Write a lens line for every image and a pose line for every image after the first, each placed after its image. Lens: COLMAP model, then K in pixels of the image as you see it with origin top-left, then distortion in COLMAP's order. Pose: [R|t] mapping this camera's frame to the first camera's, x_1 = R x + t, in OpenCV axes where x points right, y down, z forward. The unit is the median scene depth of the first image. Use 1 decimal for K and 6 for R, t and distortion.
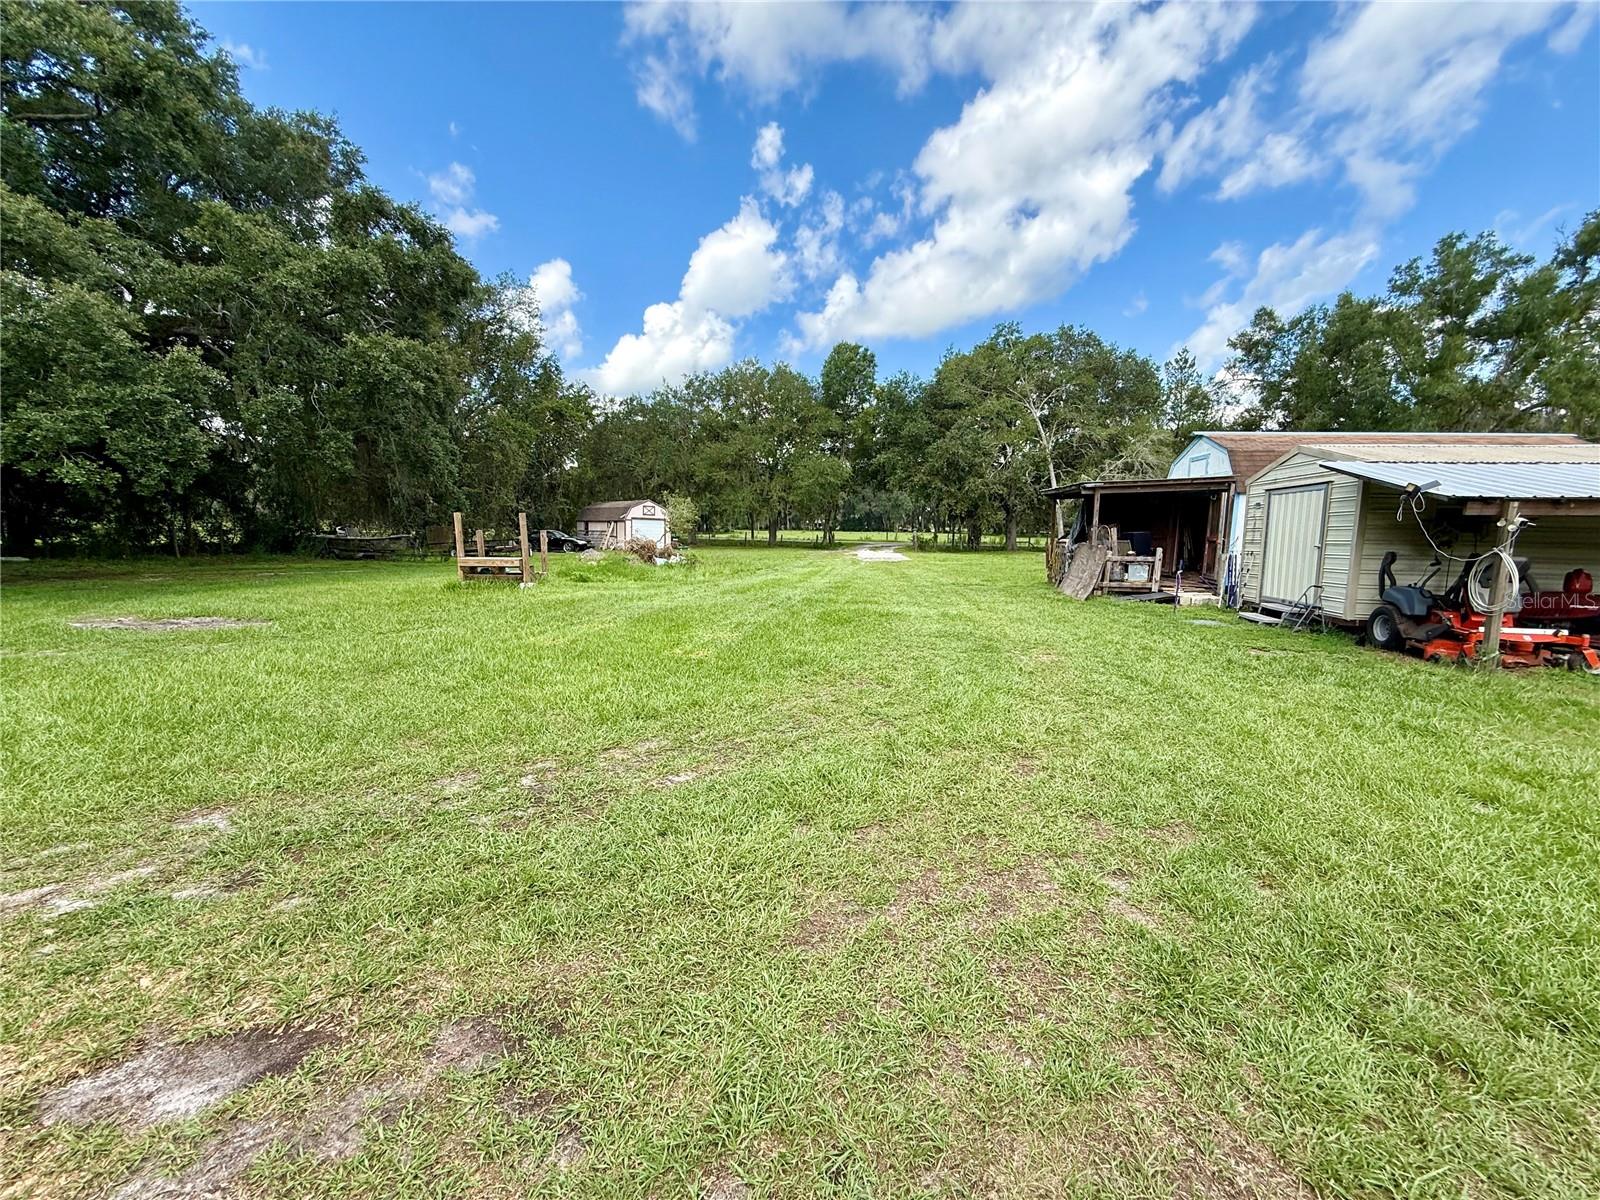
lens RADIAL K [[639.5, 0, 798.5], [0, 639.5, 600.7], [0, 0, 1]] dist [0.001122, -0.000842]
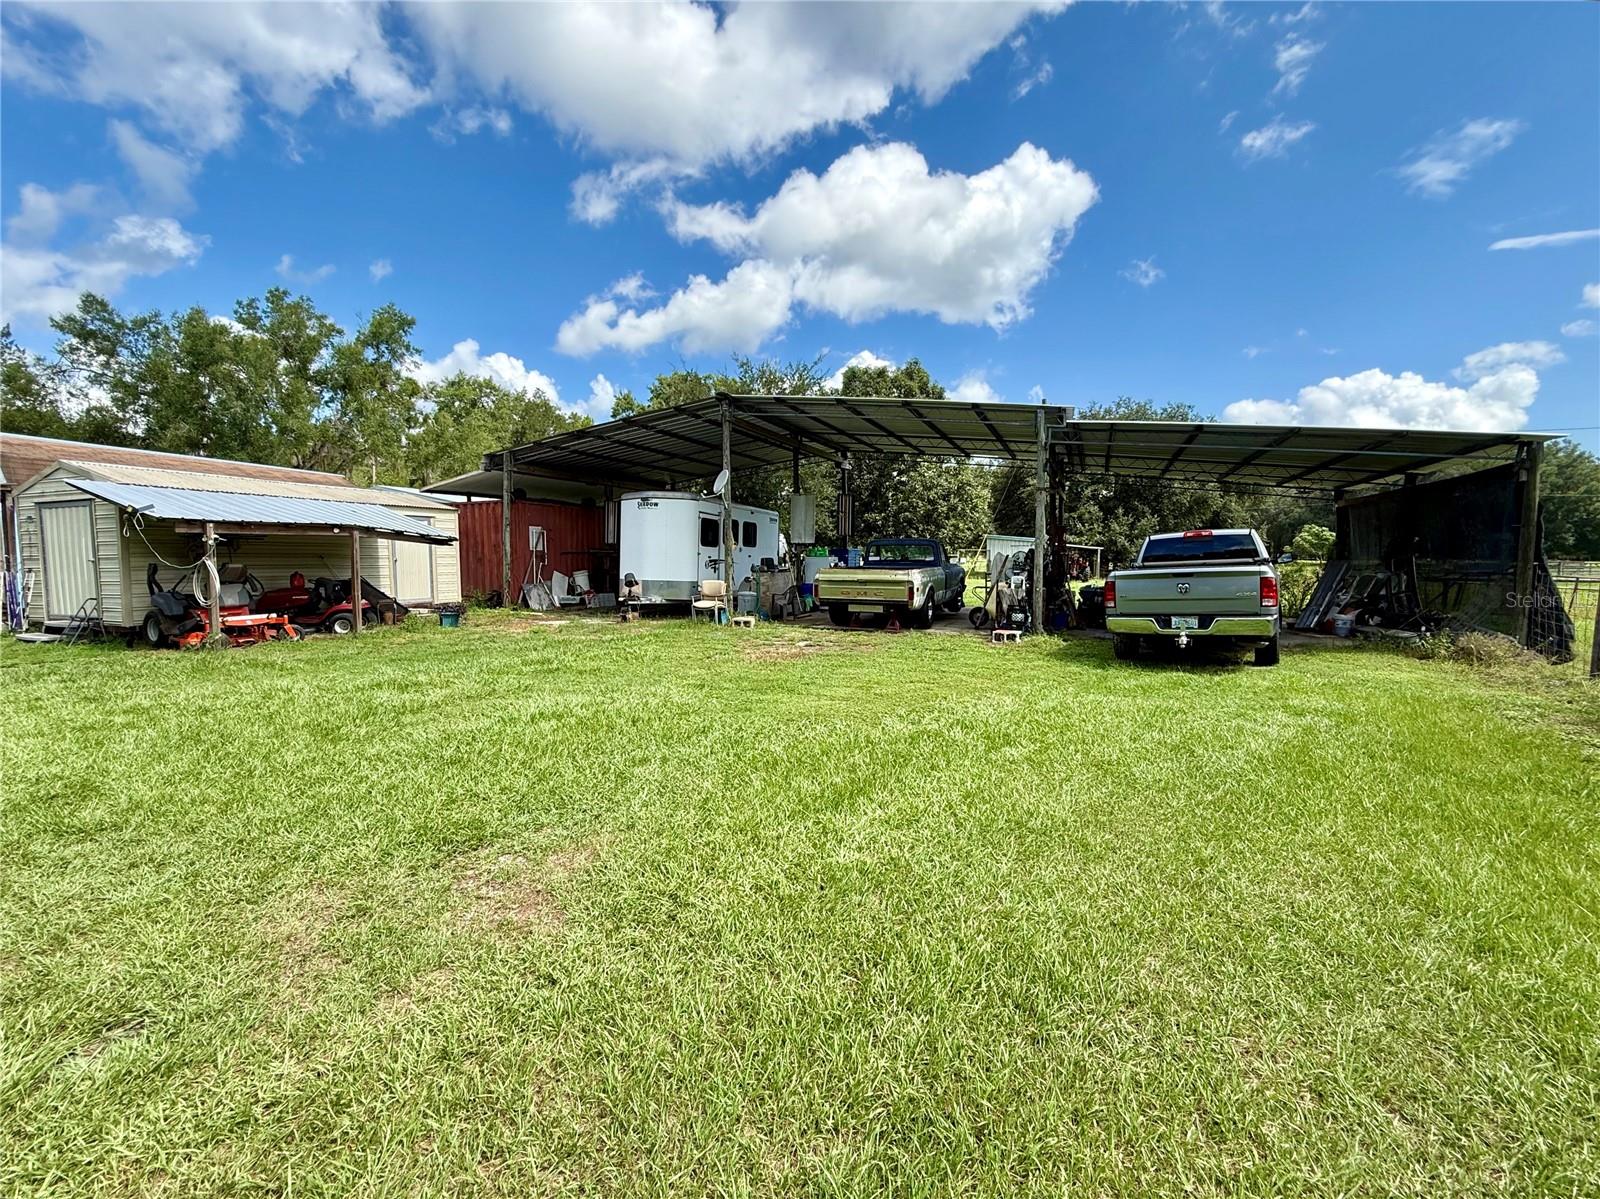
lens RADIAL K [[666.9, 0, 801.0], [0, 666.9, 604.2], [0, 0, 1]] dist [-0.000223, -0.000391]
pose [[0.204566, -0.087560, 0.974929, -0.006571], [0.111270, 0.991615, 0.065711, 0.024269], [-0.972508, 0.095038, 0.212593, -0.197140]]
